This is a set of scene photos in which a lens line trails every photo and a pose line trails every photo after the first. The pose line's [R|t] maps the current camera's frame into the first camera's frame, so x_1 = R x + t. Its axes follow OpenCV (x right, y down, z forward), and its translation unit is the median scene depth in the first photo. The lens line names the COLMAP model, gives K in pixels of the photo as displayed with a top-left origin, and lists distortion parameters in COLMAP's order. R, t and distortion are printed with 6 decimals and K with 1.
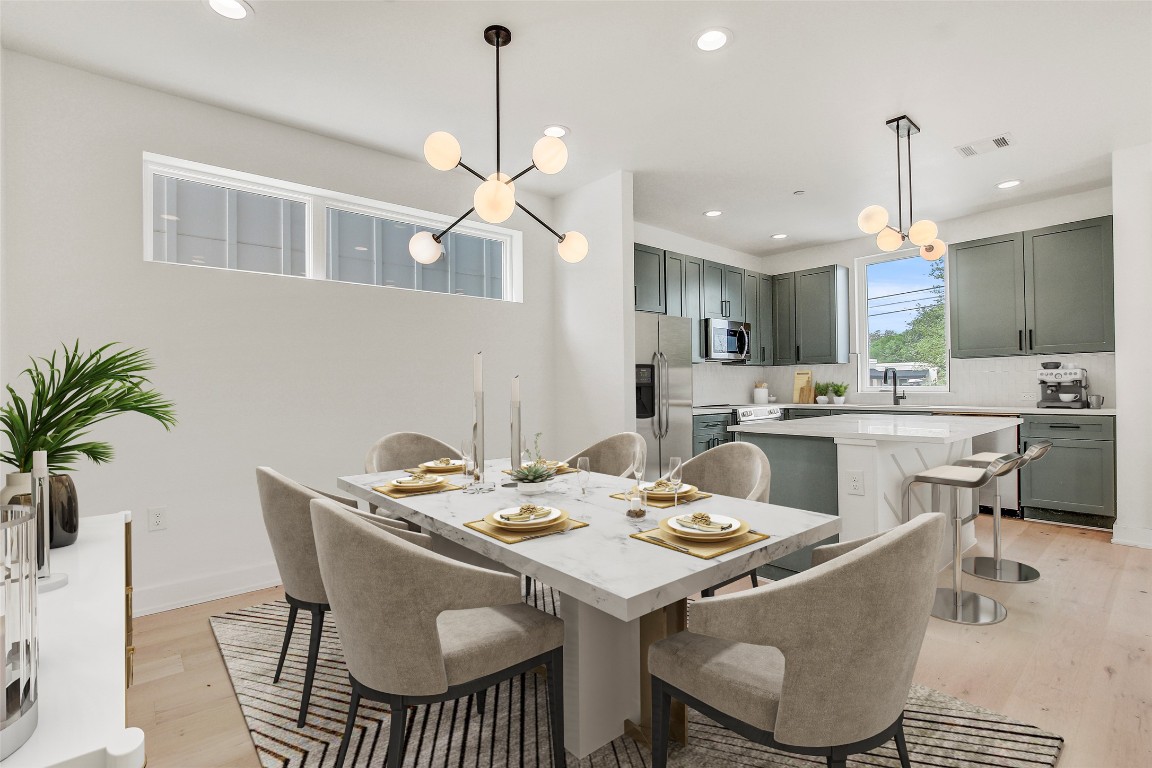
lens RADIAL K [[530.1, 0, 578.1], [0, 530.1, 383.5], [0, 0, 1]] dist [-0.024373, 0.001230]
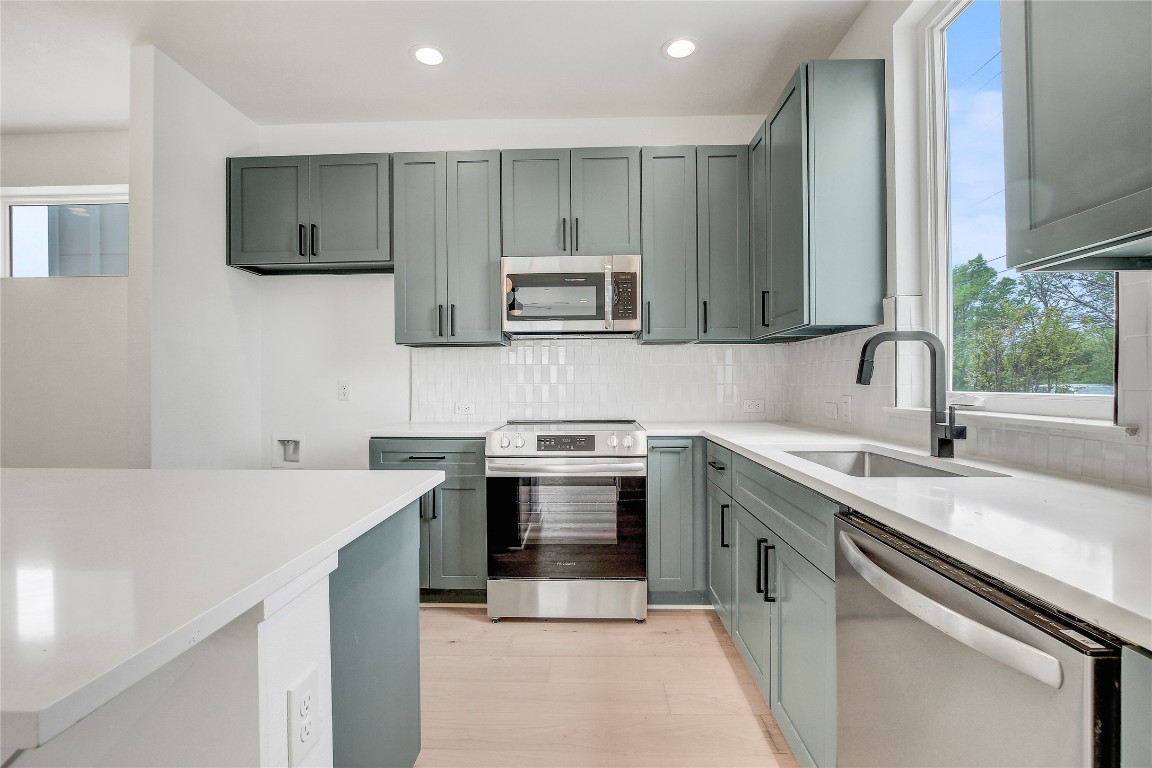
lens RADIAL K [[529.2, 0, 576.0], [0, 529.2, 384.0], [0, 0, 1]] dist [-0.025285, 0.000397]
pose [[0.734244, 0.010508, -0.678805, 0.639282], [-0.001736, 0.999906, 0.013601, -0.003158], [0.678884, -0.008808, 0.734193, 0.634712]]
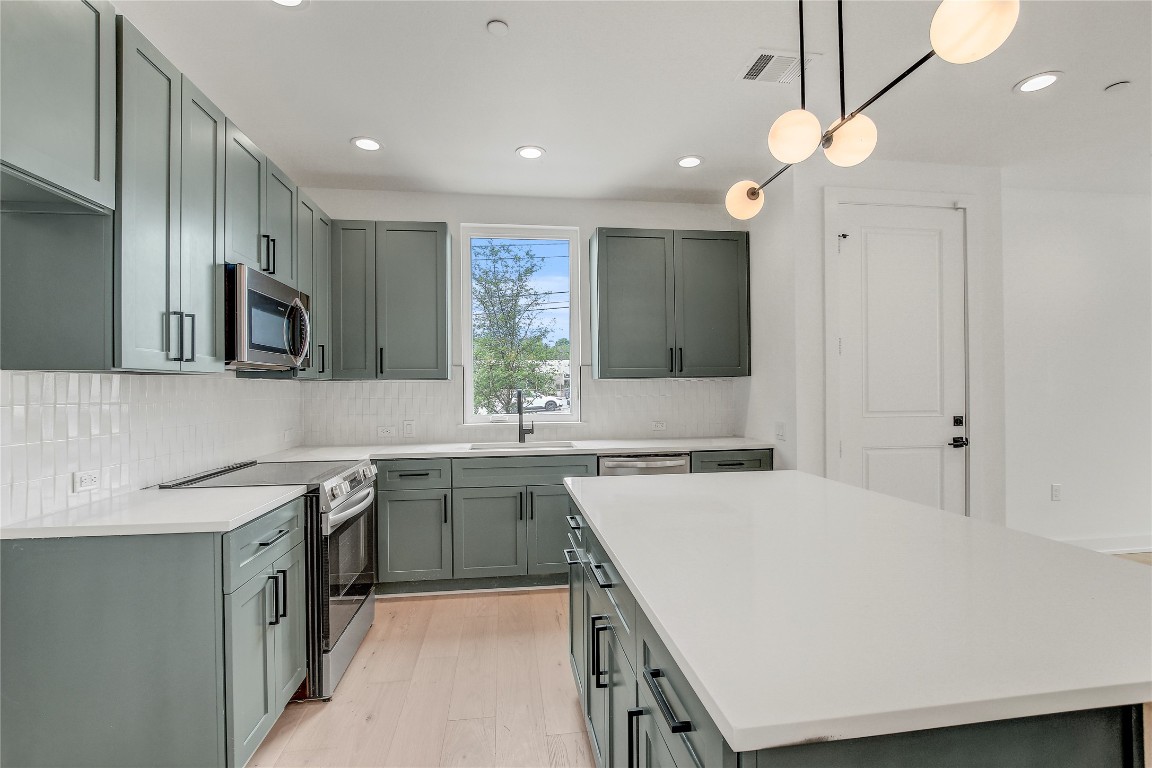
lens RADIAL K [[543.9, 0, 576.0], [0, 543.9, 384.0], [0, 0, 1]] dist [-0.001455, 0.000155]
pose [[0.537834, 0.017357, 0.842872, 0.031772], [-0.001996, 0.999811, -0.019315, -0.022161], [-0.843048, 0.008706, 0.537768, 0.539367]]
